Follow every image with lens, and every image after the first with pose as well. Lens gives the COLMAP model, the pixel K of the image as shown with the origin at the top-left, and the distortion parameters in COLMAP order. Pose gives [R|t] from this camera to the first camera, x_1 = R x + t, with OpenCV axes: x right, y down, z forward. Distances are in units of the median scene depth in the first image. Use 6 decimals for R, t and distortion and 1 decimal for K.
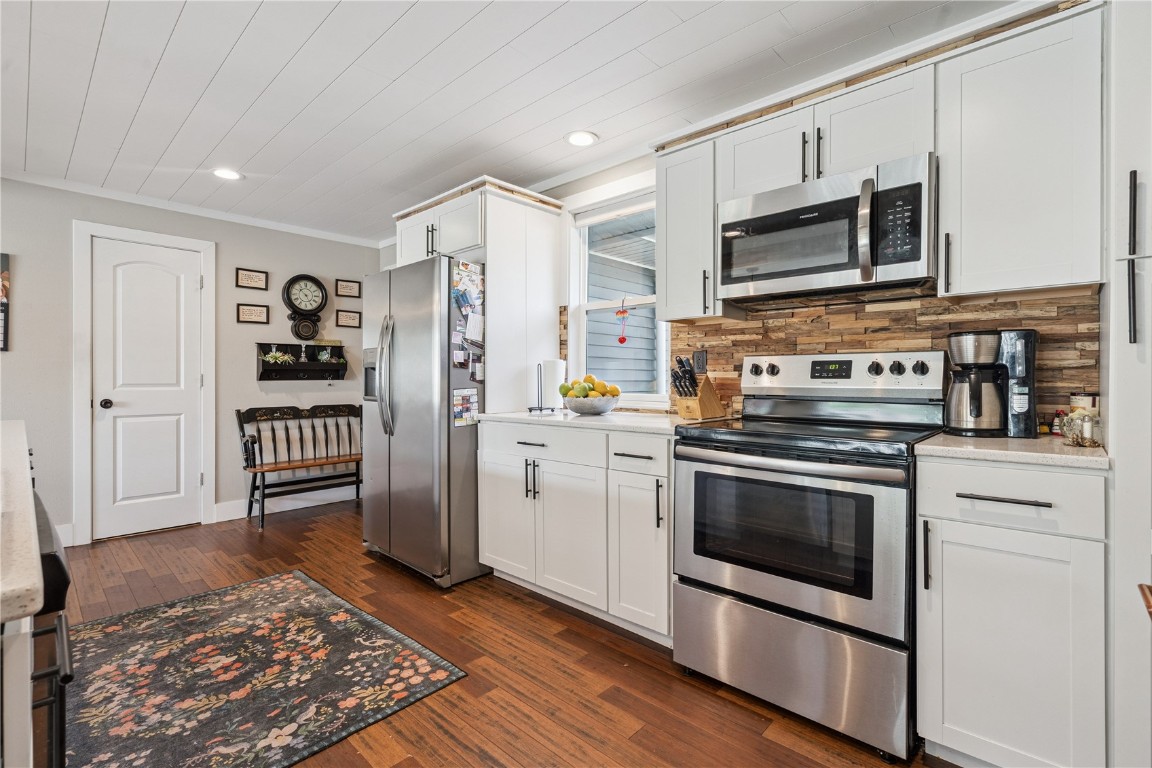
lens RADIAL K [[523.0, 0, 572.5], [0, 523.0, 380.0], [0, 0, 1]] dist [-0.003039, 0.000042]
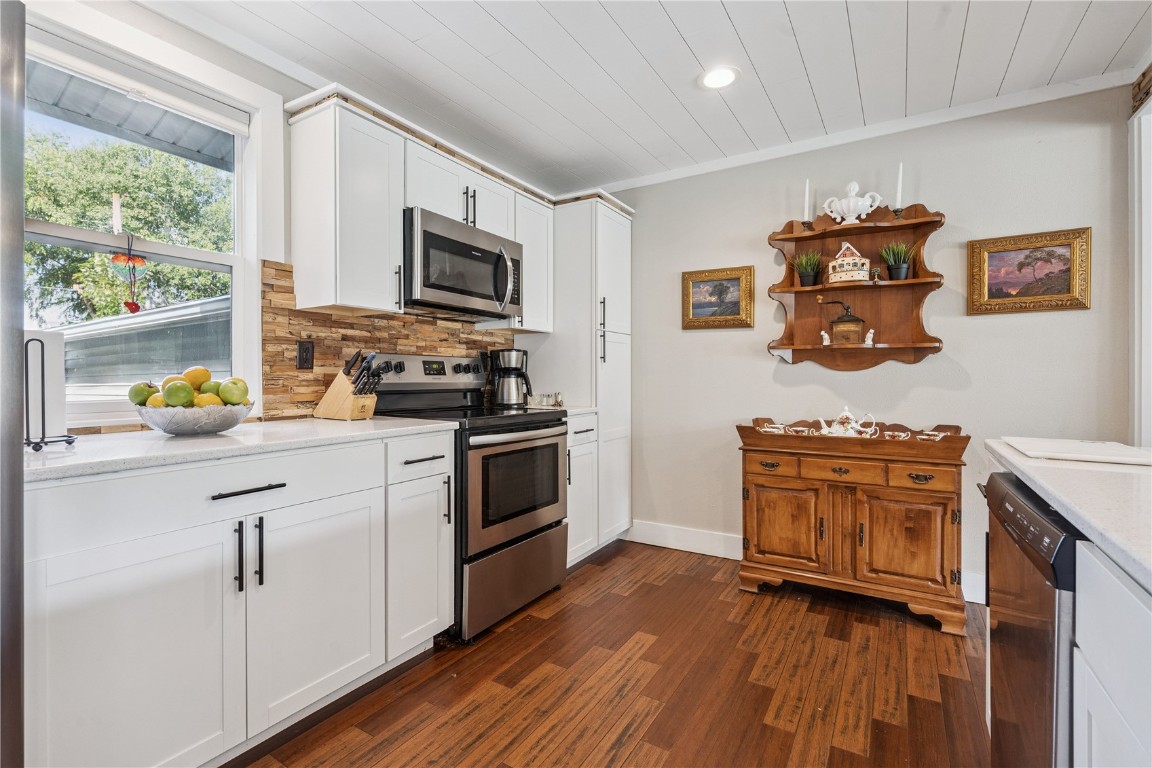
lens RADIAL K [[523.0, 0, 569.9], [0, 523.0, 380.4], [0, 0, 1]] dist [-0.003039, 0.000042]
pose [[-0.192186, -0.007138, 0.981333, -0.756638], [0.000041, 0.999973, 0.007282, 0.000607], [-0.981359, 0.001440, -0.192180, 0.849144]]
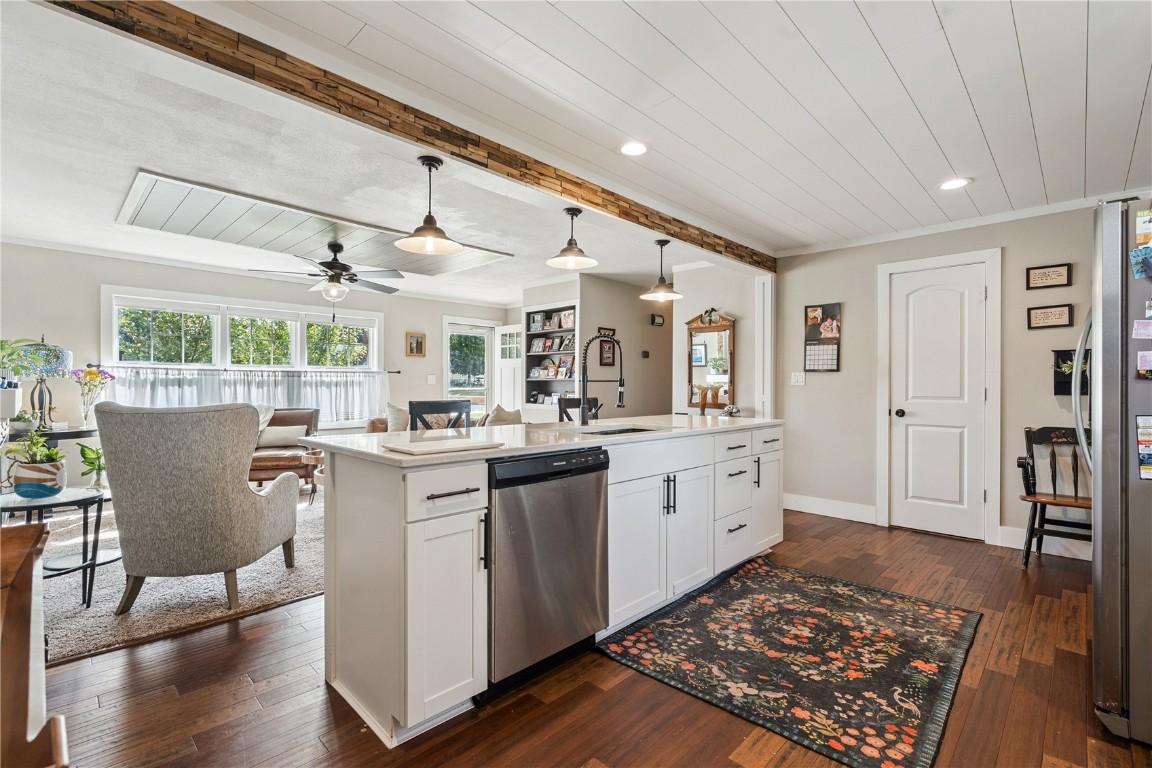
lens RADIAL K [[523.0, 0, 576.7], [0, 523.0, 384.5], [0, 0, 1]] dist [-0.003039, 0.000042]
pose [[-0.016420, -0.004240, -0.999856, 0.465024], [-0.006051, 0.999973, -0.004141, -0.014456], [0.999847, 0.005982, -0.016445, 0.441399]]
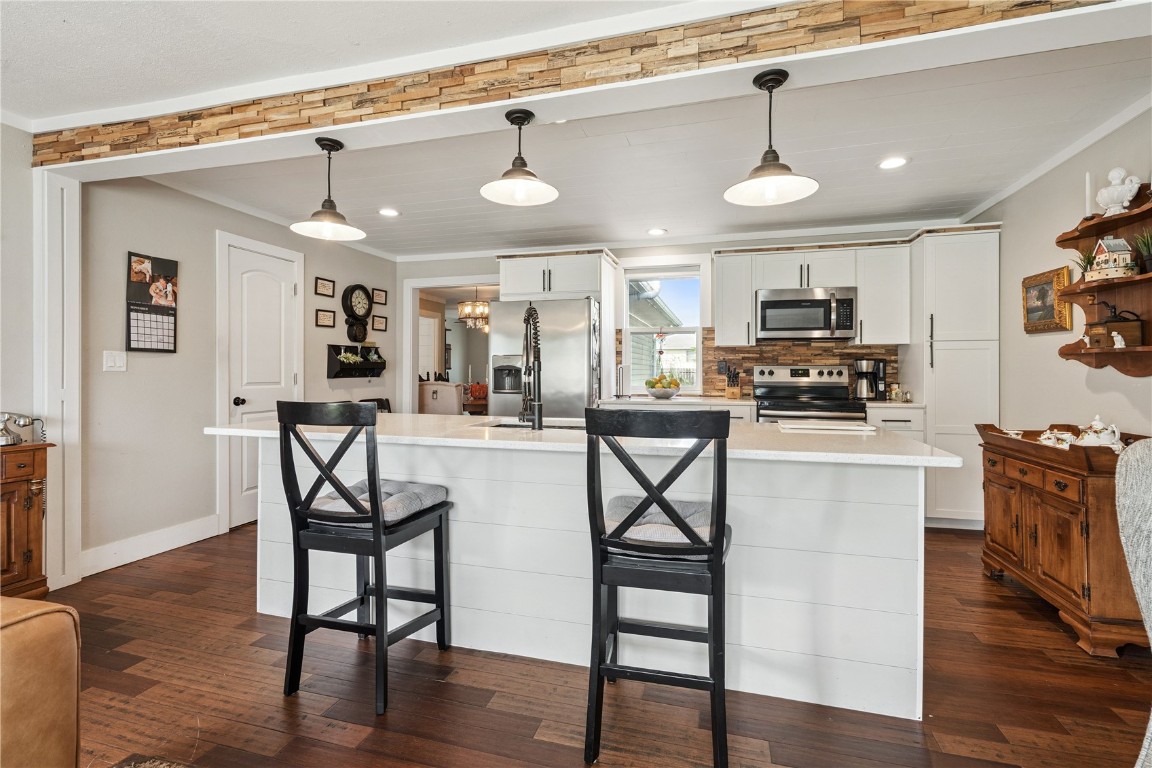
lens RADIAL K [[523.0, 0, 575.4], [0, 523.0, 369.3], [0, 0, 1]] dist [-0.003039, 0.000042]
pose [[0.888261, 0.001609, 0.459337, -1.186848], [0.000441, 0.999990, -0.004356, -0.024066], [-0.459339, 0.004072, 0.888251, -0.428692]]
